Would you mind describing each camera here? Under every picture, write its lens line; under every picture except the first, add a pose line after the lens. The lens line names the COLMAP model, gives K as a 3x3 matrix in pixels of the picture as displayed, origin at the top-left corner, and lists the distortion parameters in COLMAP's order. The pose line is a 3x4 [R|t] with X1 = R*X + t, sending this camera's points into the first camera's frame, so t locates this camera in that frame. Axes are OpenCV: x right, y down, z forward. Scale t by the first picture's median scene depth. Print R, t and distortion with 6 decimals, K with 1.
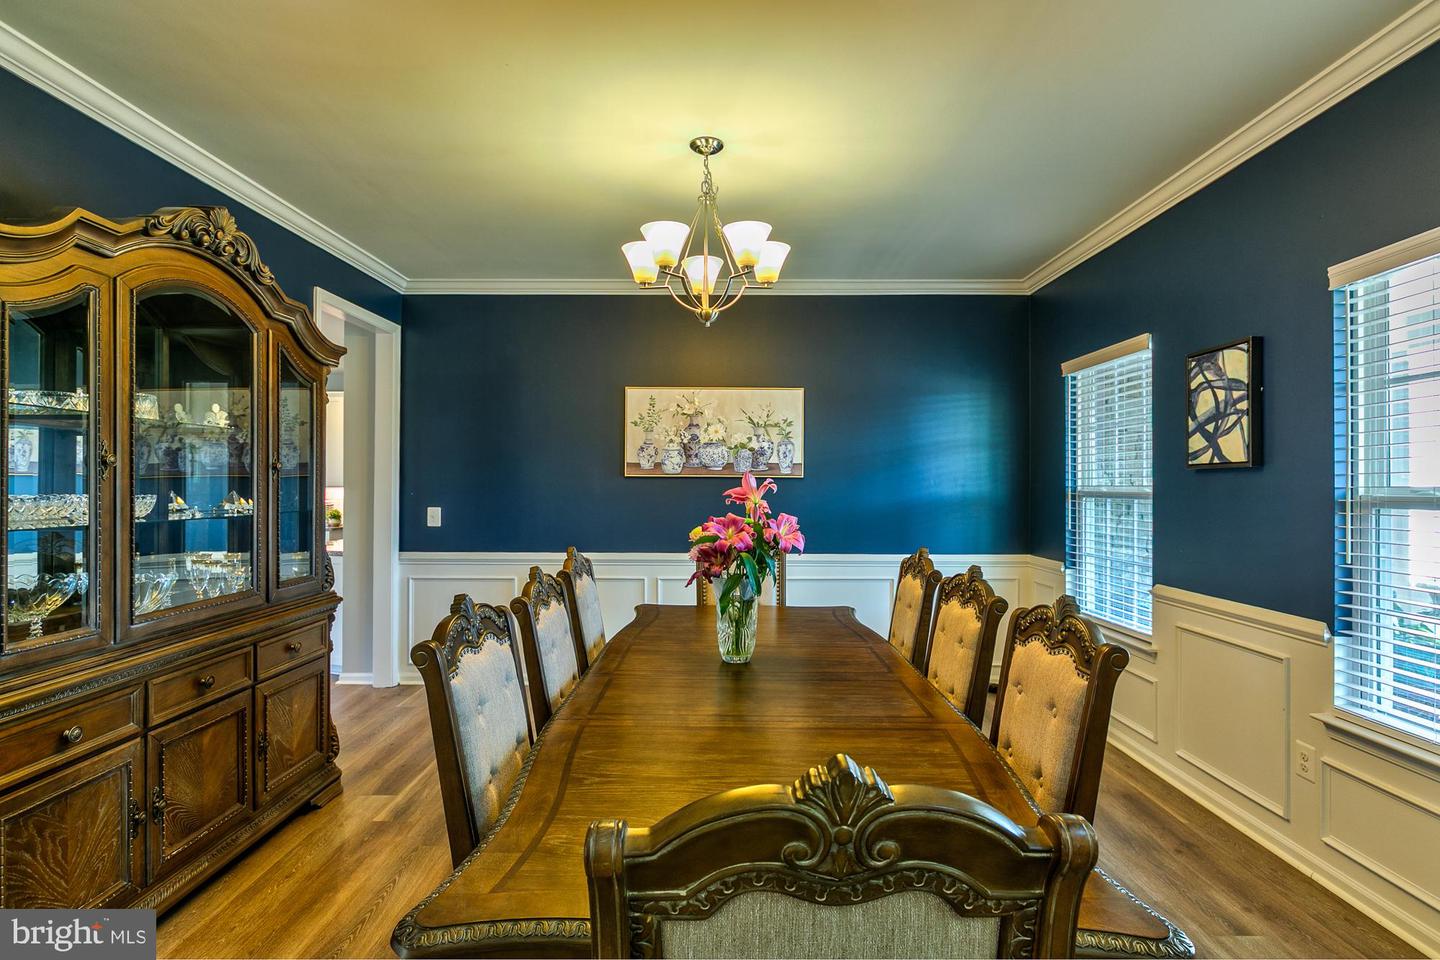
lens RADIAL K [[737.7, 0, 720.0], [0, 737.7, 480.0], [0, 0, 1]] dist [-0.000385, -0.000057]
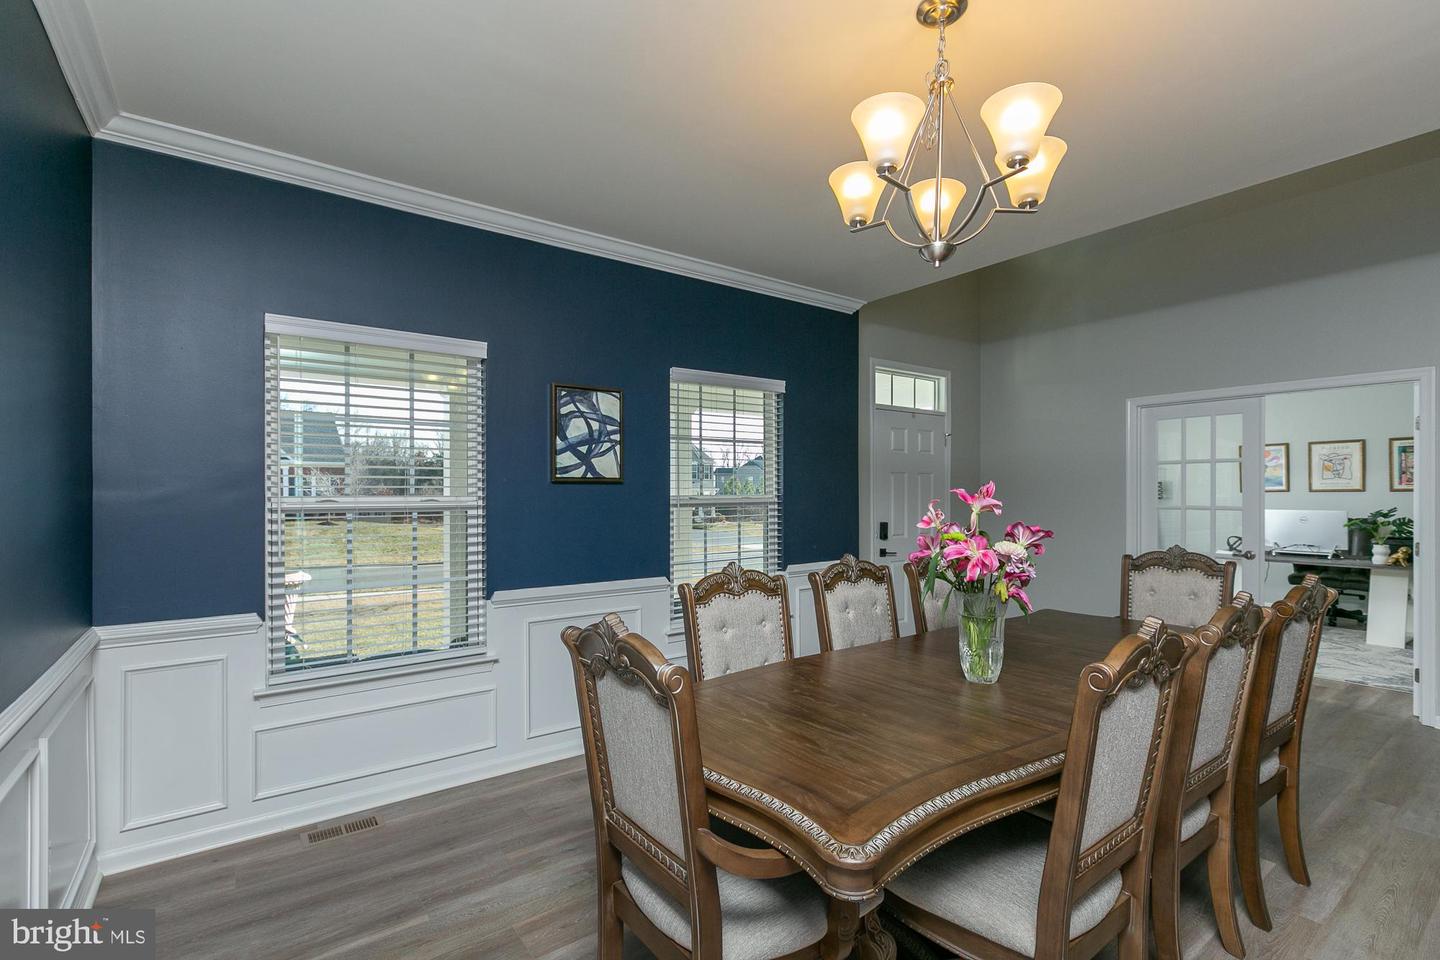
lens RADIAL K [[657.2, 0, 721.2], [0, 657.2, 496.4], [0, 0, 1]] dist [0.000380, 0.000022]
pose [[-0.597198, 0.003220, 0.802088, -0.377734], [0.002146, 0.999995, -0.002417, 0.012988], [-0.802091, 0.000278, -0.597202, 1.496328]]
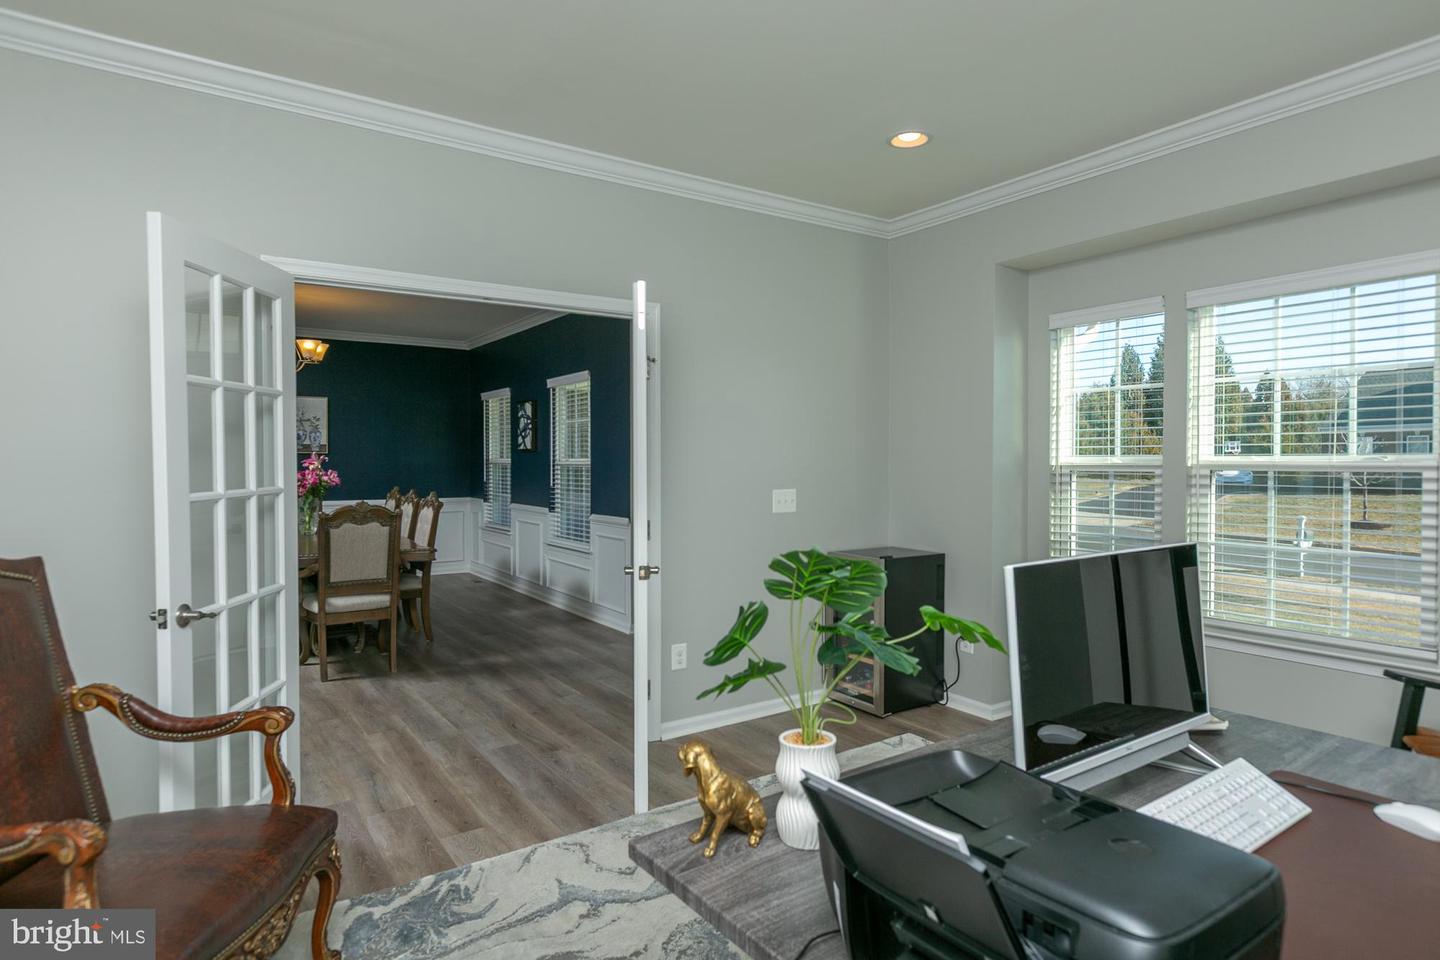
lens RADIAL K [[799.0, 0, 720.0], [0, 799.0, 480.0], [0, 0, 1]] dist [0.001314, 0.000127]
pose [[0.823389, -0.013114, 0.567325, -0.282970], [-0.004088, 0.999570, 0.029039, 0.000453], [-0.567462, -0.026230, 0.822981, -1.509686]]
